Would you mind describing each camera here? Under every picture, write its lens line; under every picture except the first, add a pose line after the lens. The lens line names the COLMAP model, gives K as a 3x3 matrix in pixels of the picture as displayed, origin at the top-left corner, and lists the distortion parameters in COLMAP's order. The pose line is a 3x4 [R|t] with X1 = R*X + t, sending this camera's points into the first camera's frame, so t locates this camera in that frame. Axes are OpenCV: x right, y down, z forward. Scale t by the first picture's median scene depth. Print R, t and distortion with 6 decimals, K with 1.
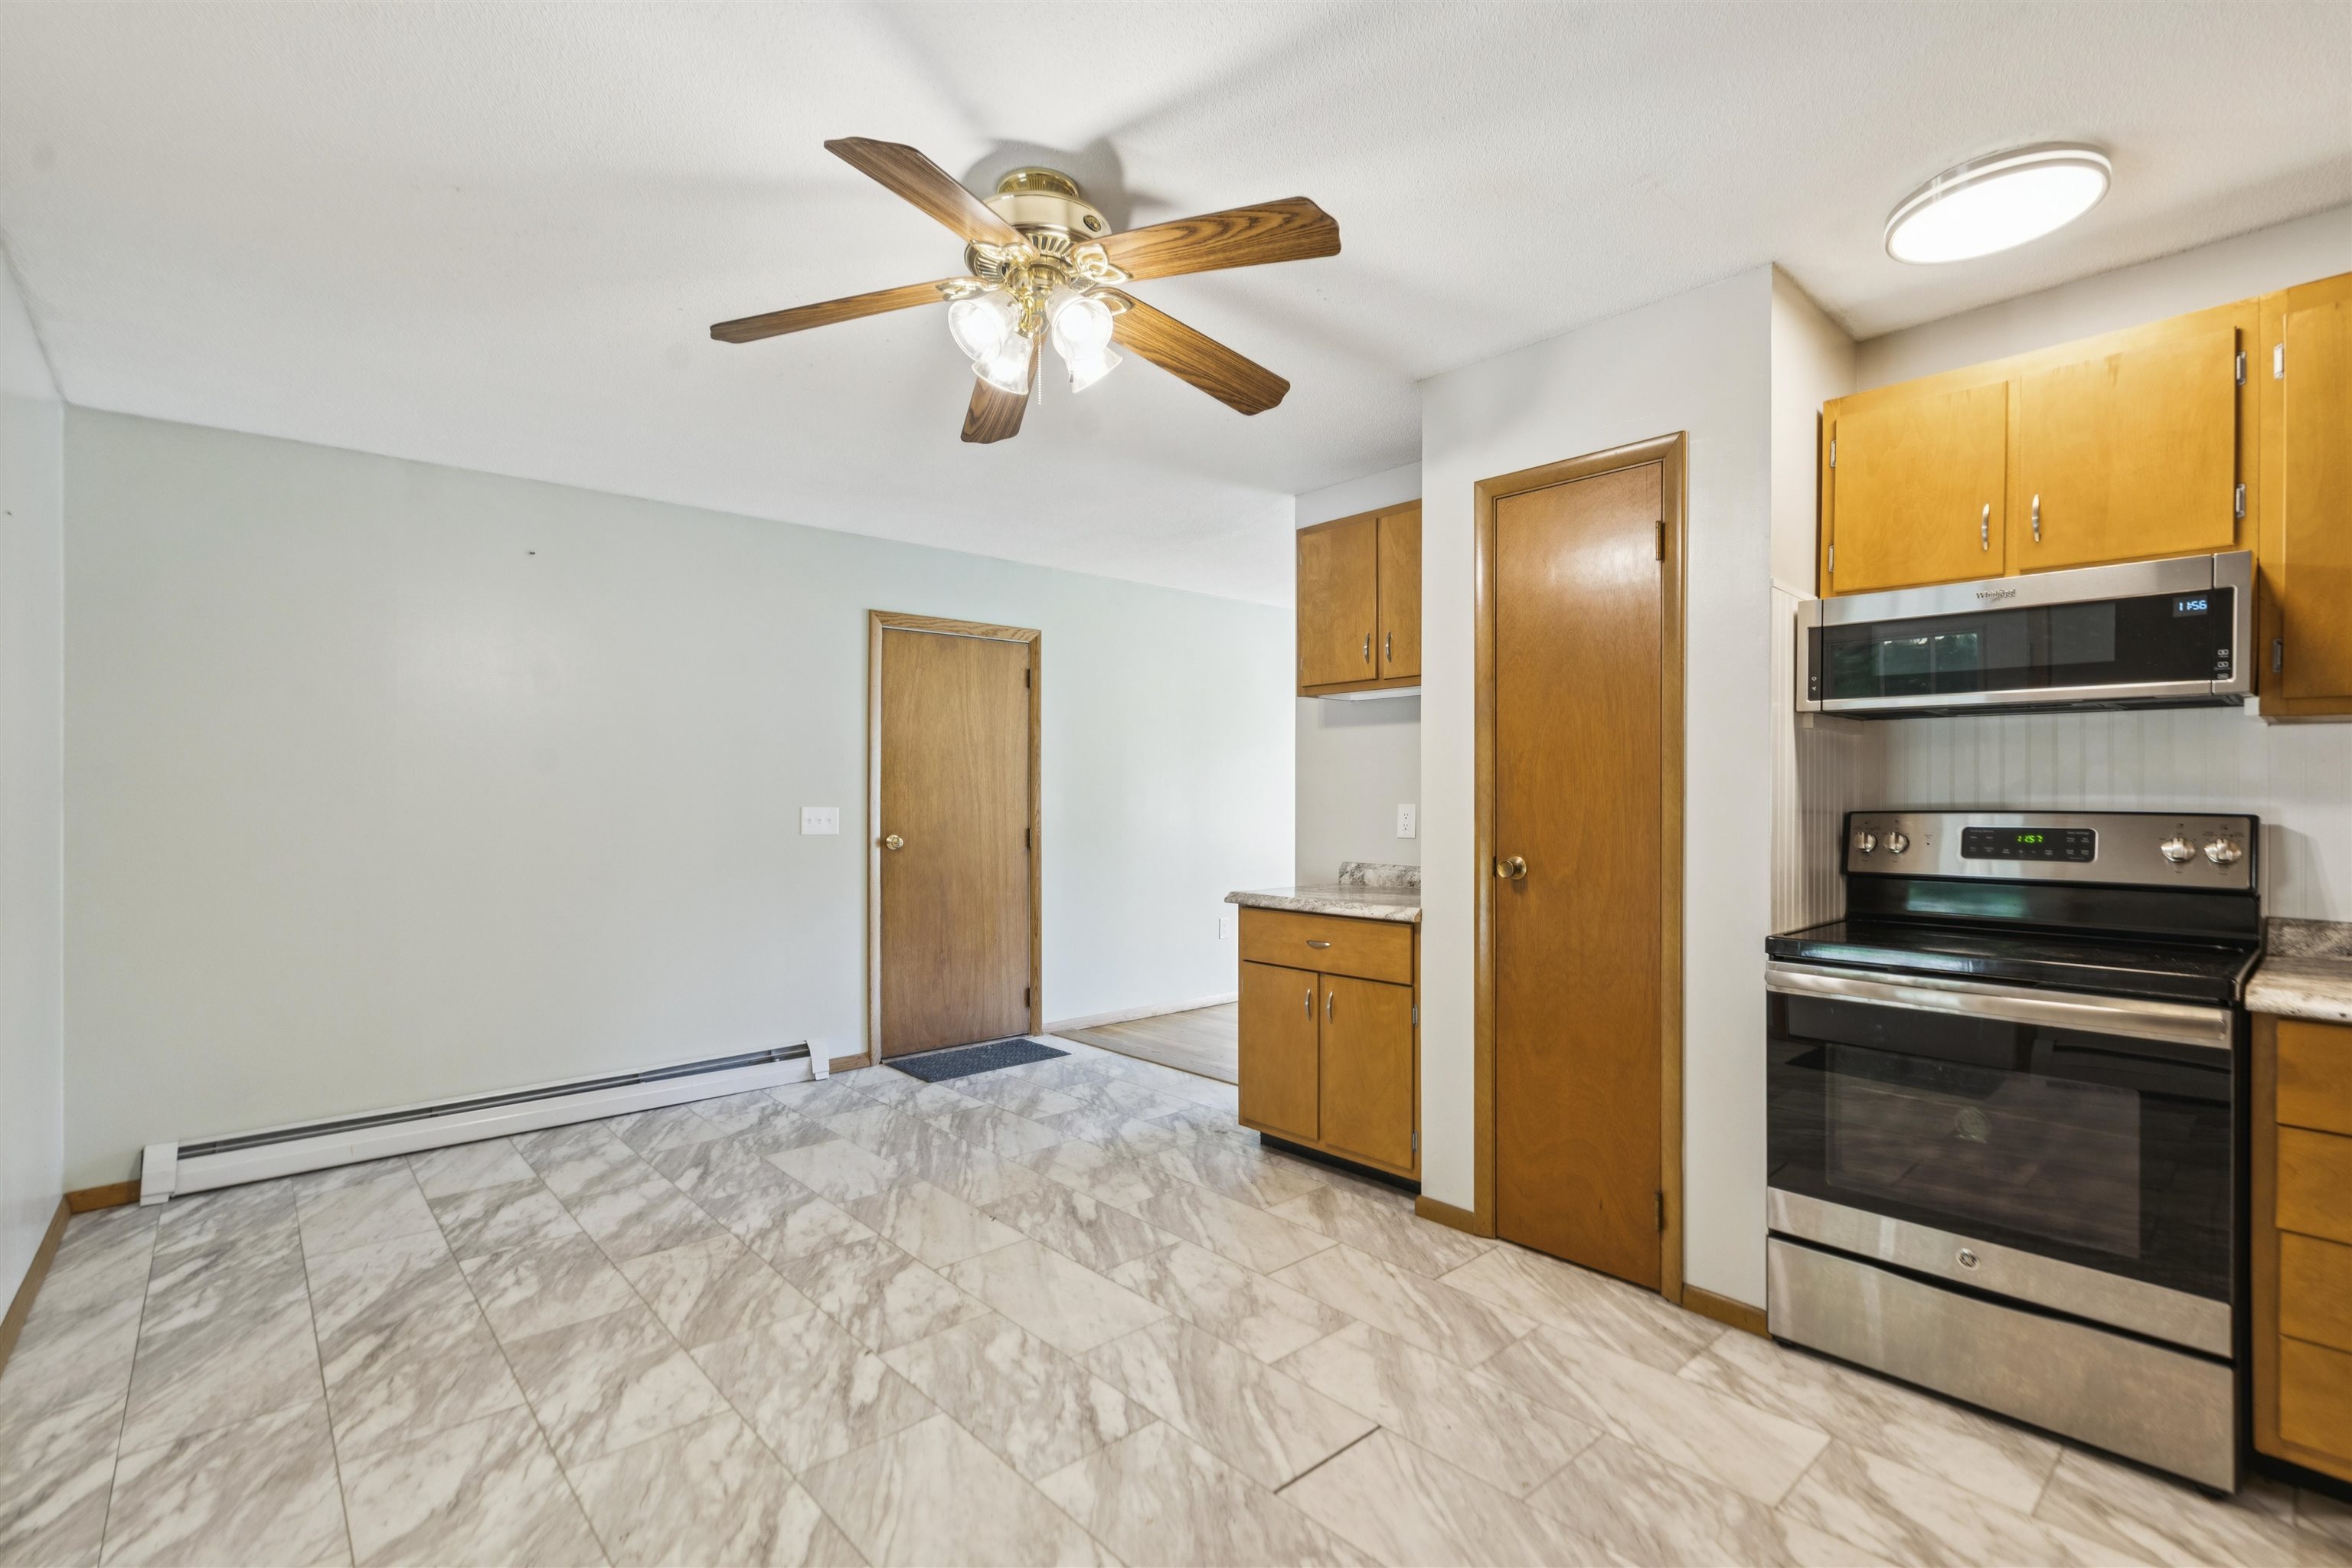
lens RADIAL K [[1074.1, 0, 1158.4], [0, 1074.1, 809.7], [0, 0, 1]] dist [-0.002278, 0.002702]
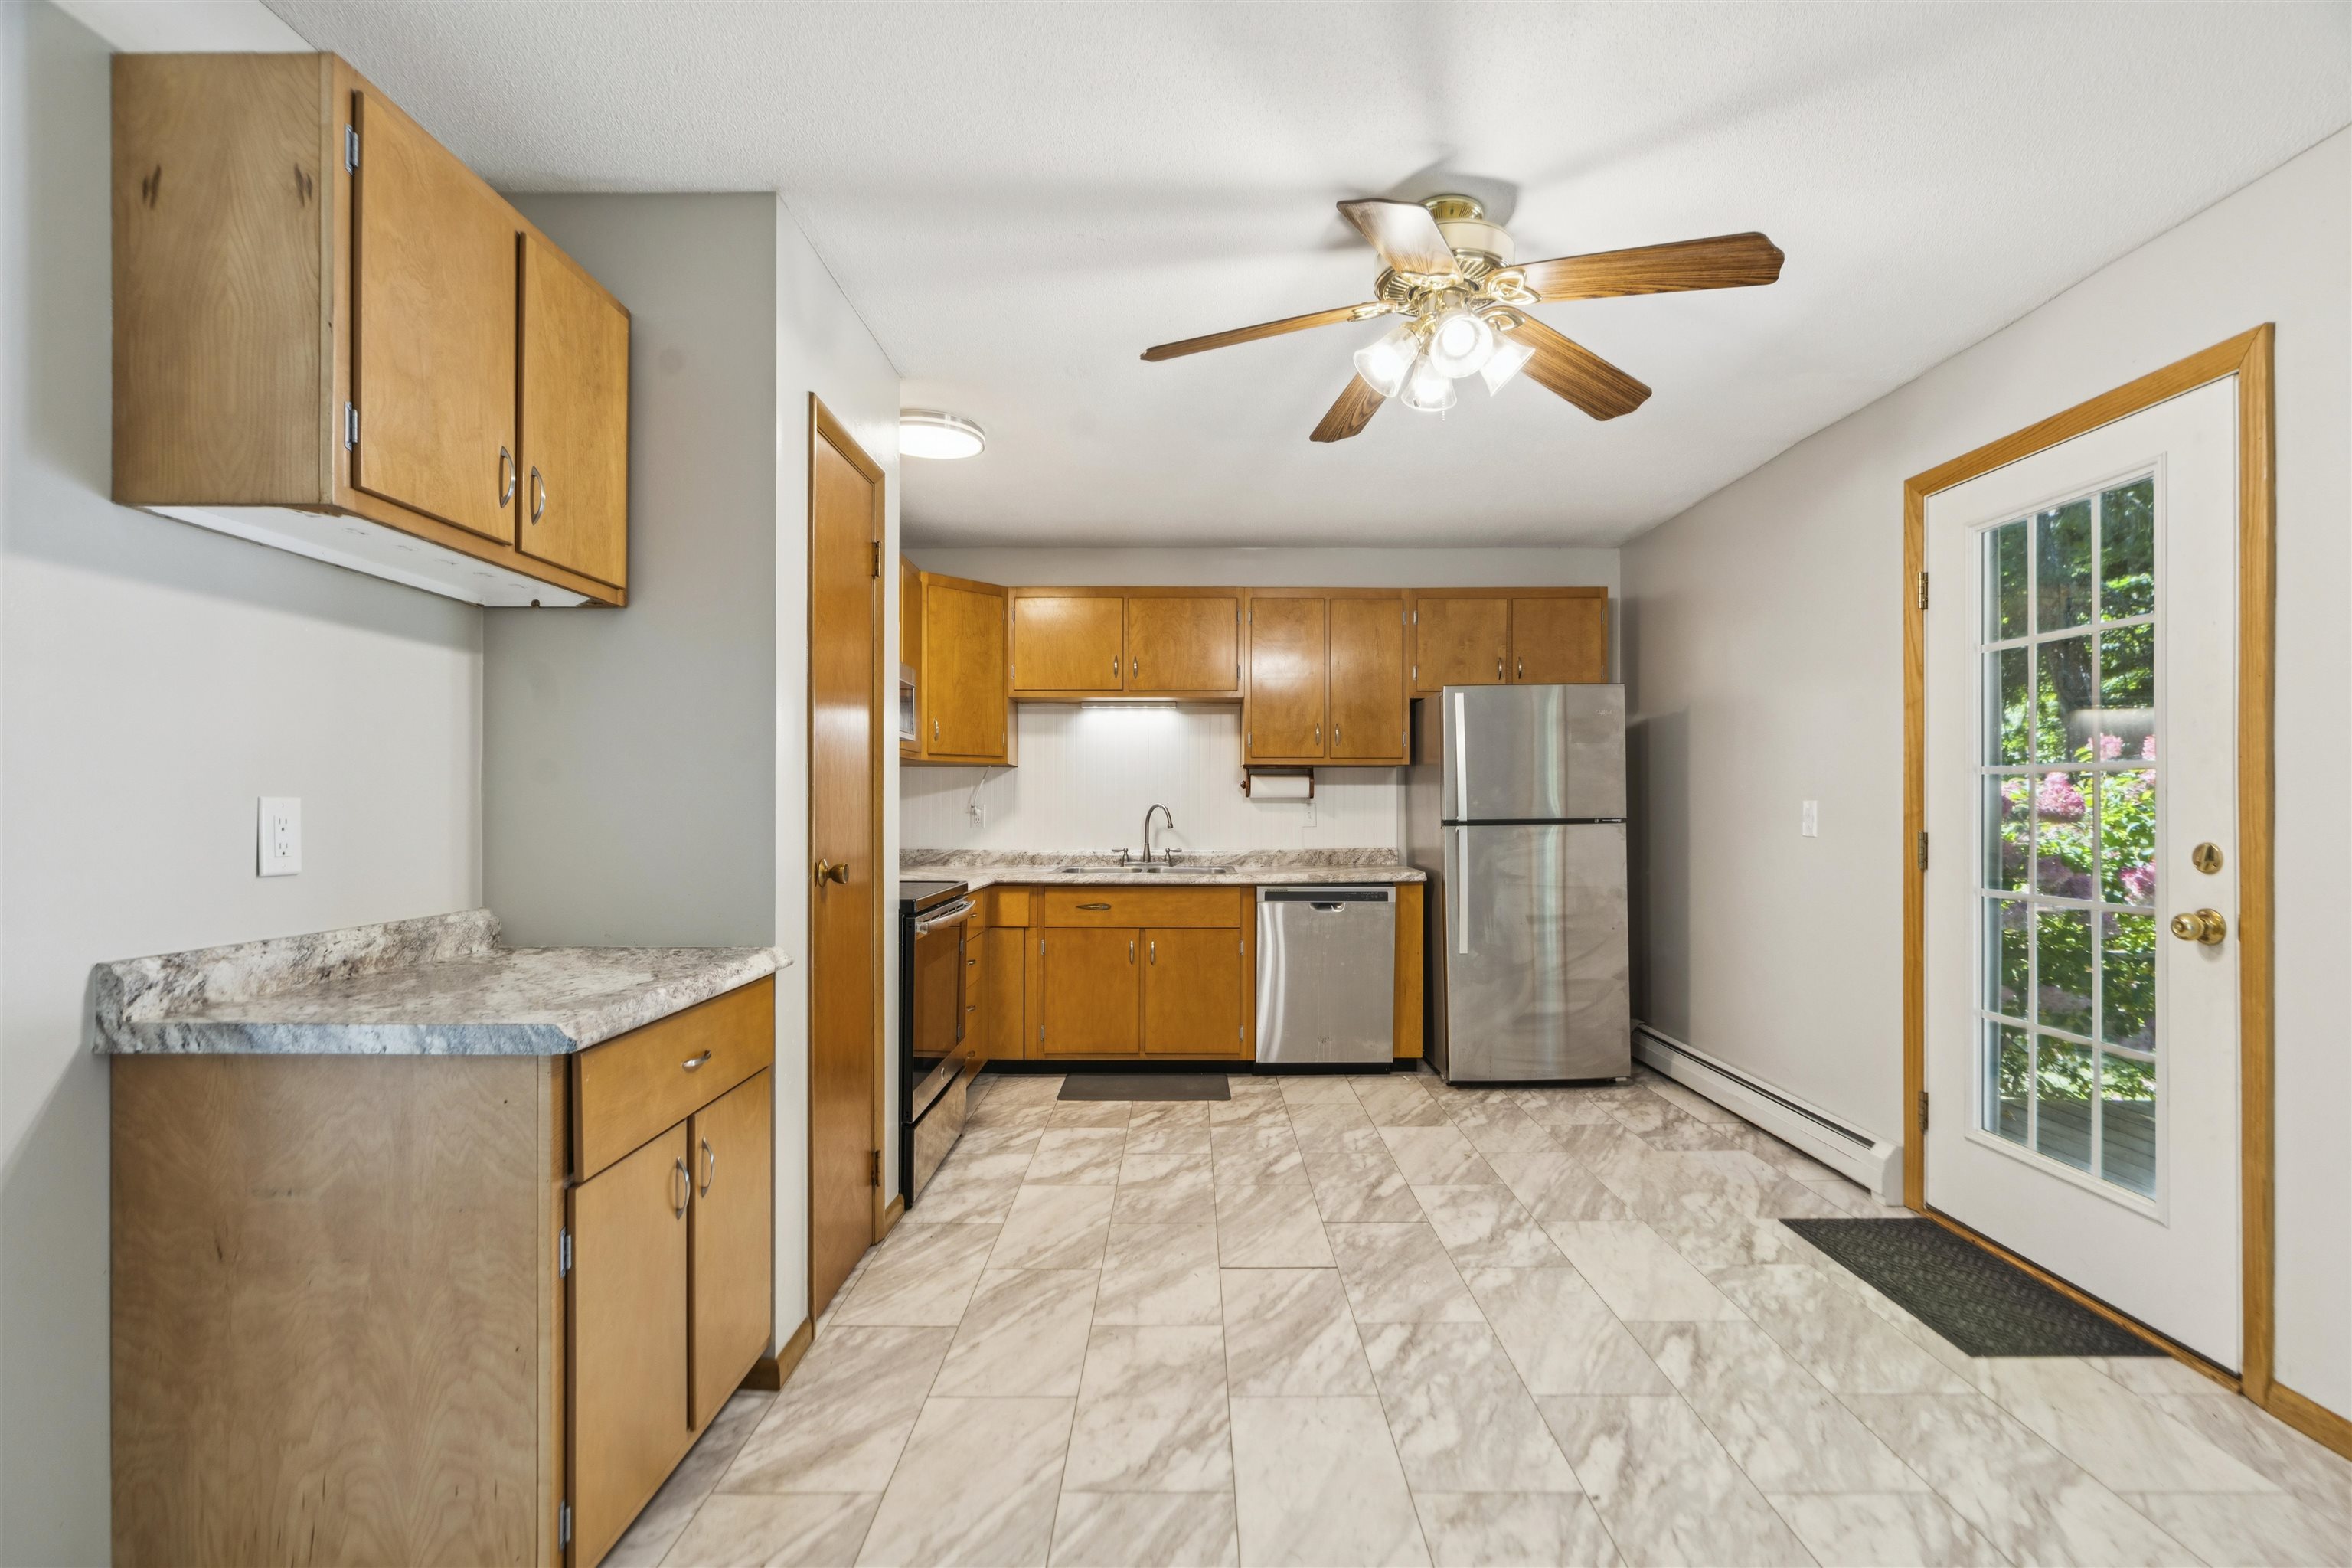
lens RADIAL K [[1074.1, 0, 1201.3], [0, 1074.1, 807.1], [0, 0, 1]] dist [-0.002278, 0.002702]
pose [[-0.764793, 0.001351, 0.644274, -0.496120], [0.011742, 0.999861, 0.011841, -0.009277], [-0.644169, 0.016621, -0.764703, 1.584963]]
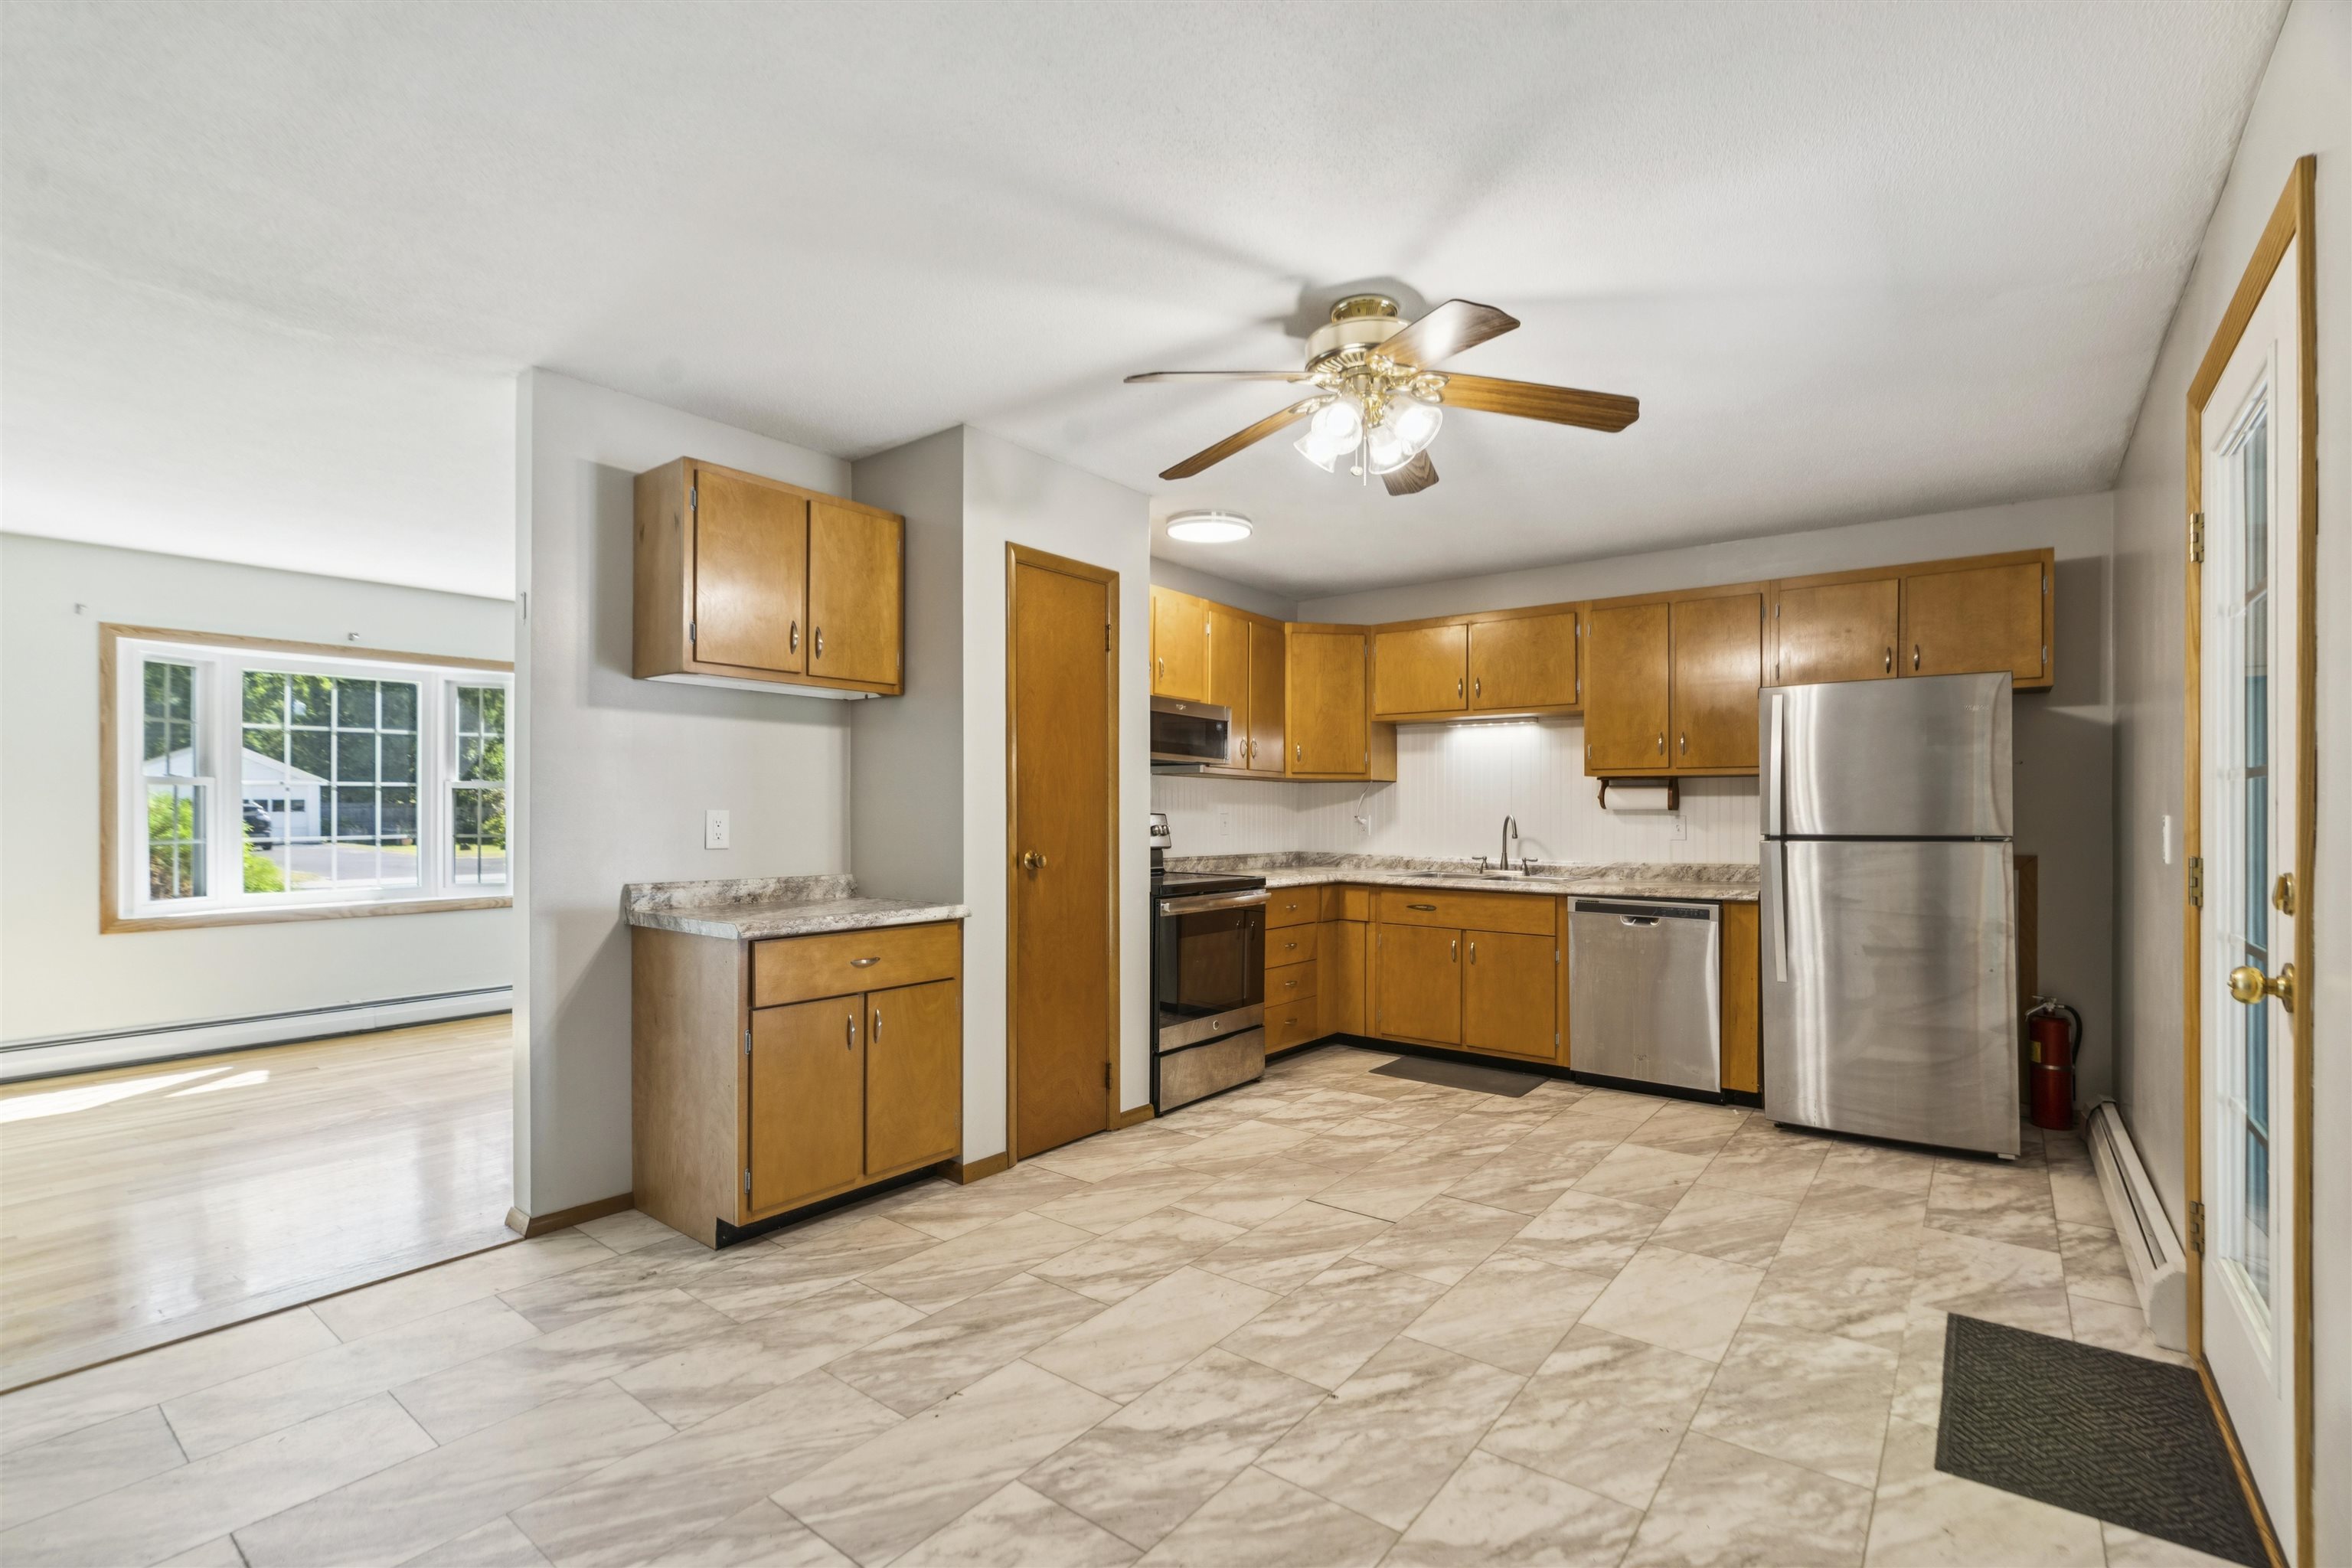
lens RADIAL K [[1074.1, 0, 1192.1], [0, 1074.1, 794.6], [0, 0, 1]] dist [-0.002278, 0.002702]
pose [[-0.205125, 0.020189, 0.978528, -1.037432], [0.009283, 0.999782, -0.018681, 0.003009], [-0.978692, 0.005252, -0.205268, 1.166273]]
